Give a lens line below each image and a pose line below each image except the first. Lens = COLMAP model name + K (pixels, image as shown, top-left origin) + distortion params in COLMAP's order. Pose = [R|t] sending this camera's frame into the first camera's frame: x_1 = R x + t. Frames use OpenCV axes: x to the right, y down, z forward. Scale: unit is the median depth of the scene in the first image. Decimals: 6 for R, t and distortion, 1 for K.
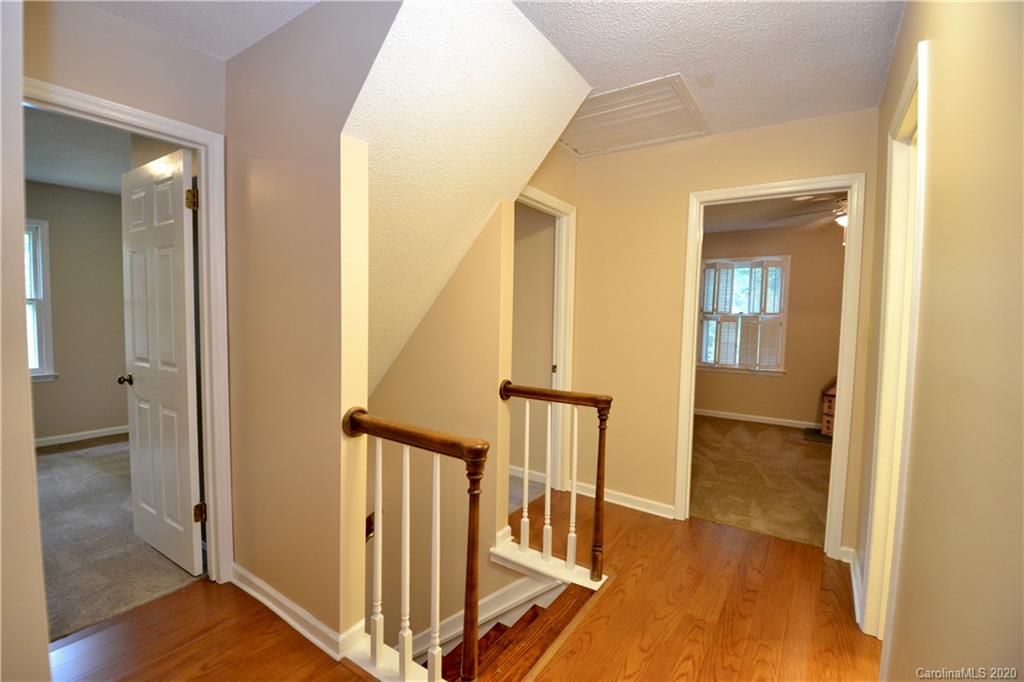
lens RADIAL K [[456.8, 0, 504.2], [0, 456.8, 341.8], [0, 0, 1]] dist [0.003217, -0.013242]
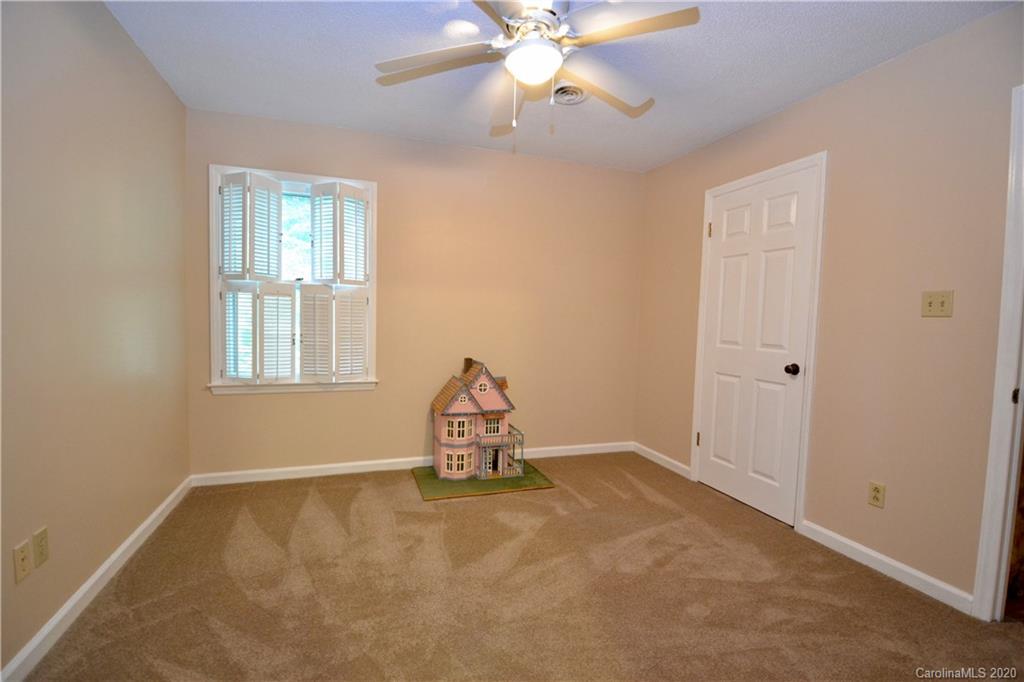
lens RADIAL K [[456.8, 0, 504.2], [0, 456.8, 341.8], [0, 0, 1]] dist [0.003217, -0.013242]
pose [[0.597040, -0.054542, 0.800355, 0.231598], [0.041288, 0.998453, 0.037243, -0.000375], [-0.801148, 0.010809, 0.598368, 0.492239]]
